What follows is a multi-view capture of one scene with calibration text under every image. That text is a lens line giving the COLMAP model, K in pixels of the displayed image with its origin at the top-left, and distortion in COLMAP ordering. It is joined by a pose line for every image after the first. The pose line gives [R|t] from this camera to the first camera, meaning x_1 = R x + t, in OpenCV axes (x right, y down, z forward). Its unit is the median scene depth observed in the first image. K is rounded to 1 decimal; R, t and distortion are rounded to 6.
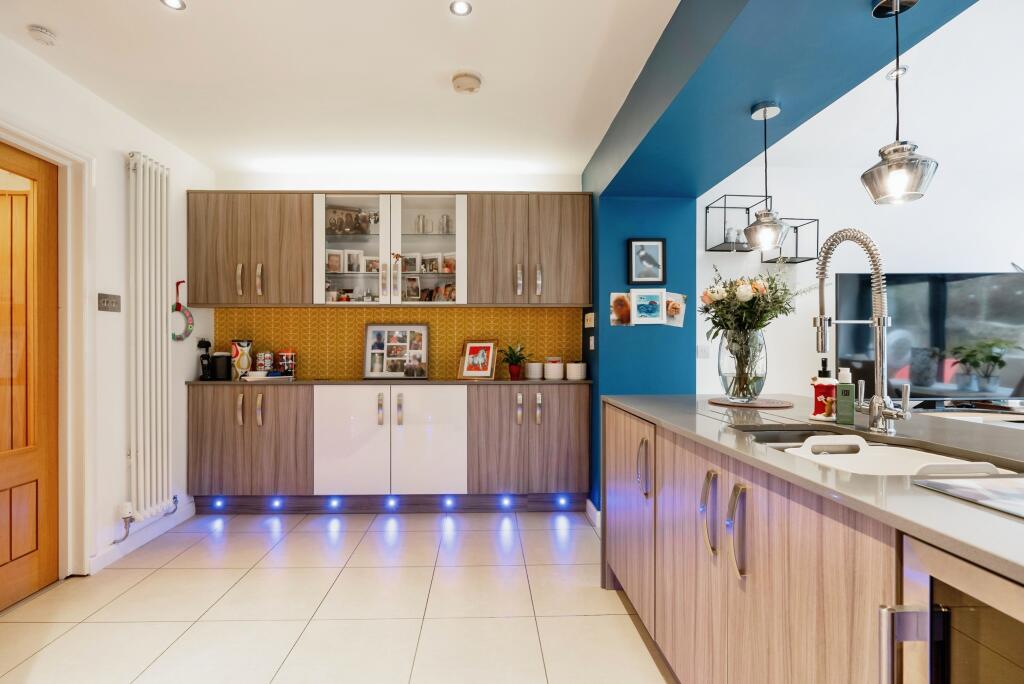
lens RADIAL K [[471.4, 0, 492.8], [0, 471.4, 344.6], [0, 0, 1]] dist [-0.002007, 0.000180]
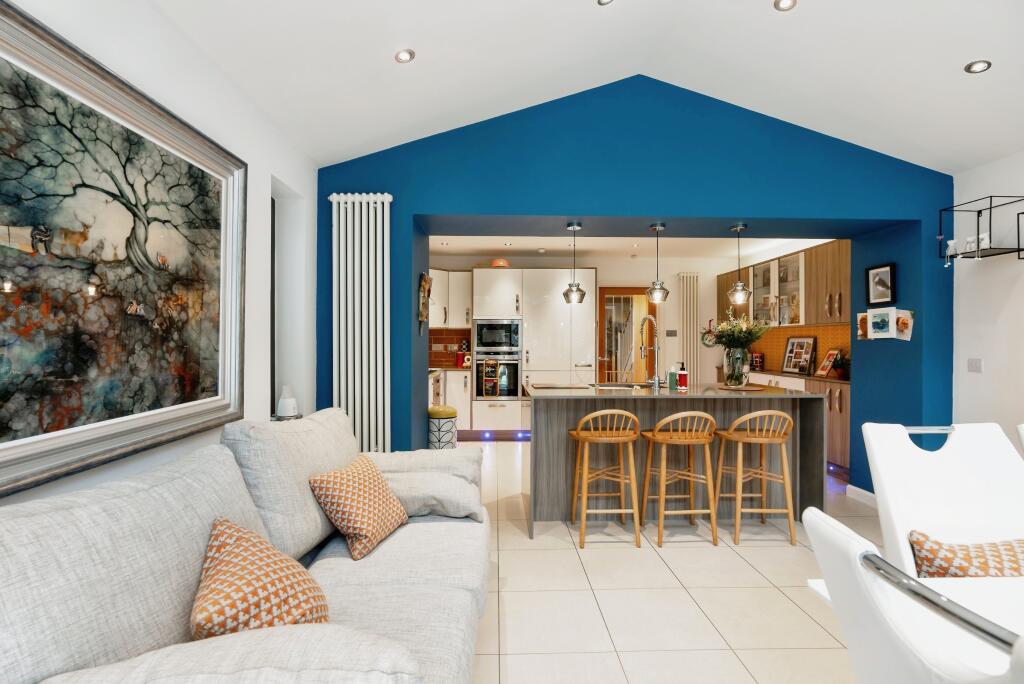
lens RADIAL K [[477.8, 0, 512.0], [0, 477.8, 342.0], [0, 0, 1]] dist [-0.000505, 0.000034]
pose [[0.012195, 0.001472, -0.999925, 1.439377], [0.003567, 0.999992, 0.001515, -0.037167], [0.999919, -0.003585, 0.012190, 0.056651]]
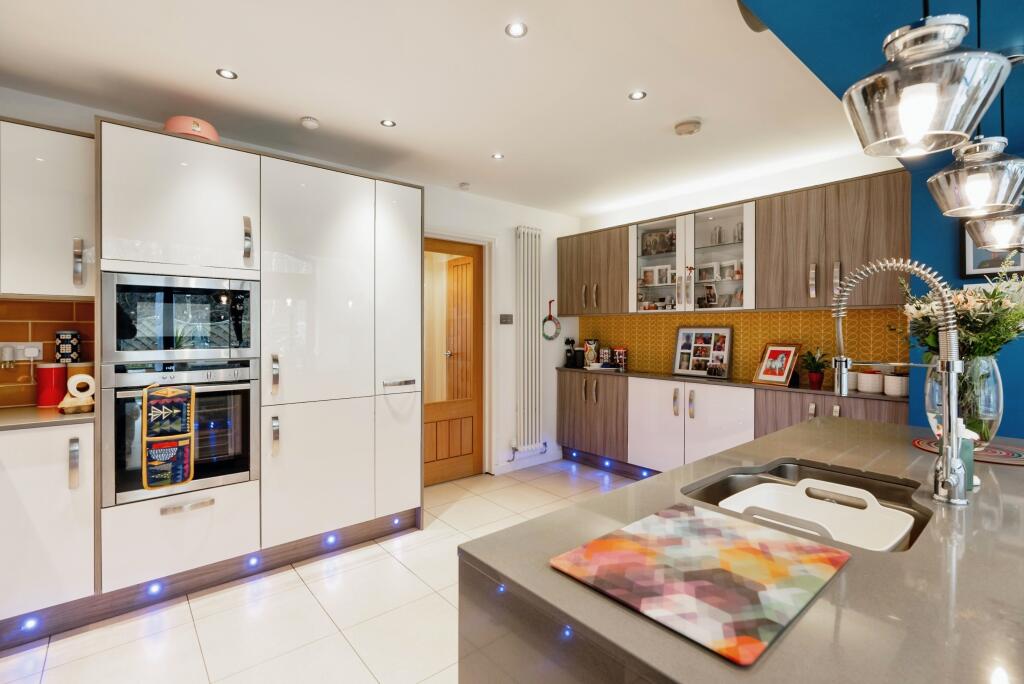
lens RADIAL K [[472.0, 0, 511.7], [0, 472.0, 329.8], [0, 0, 1]] dist [-0.004604, -0.000497]
pose [[0.631158, 0.004652, -0.775640, 0.400740], [0.000110, 0.999981, 0.006087, -0.047556], [0.775654, -0.003927, 0.631146, -0.045504]]
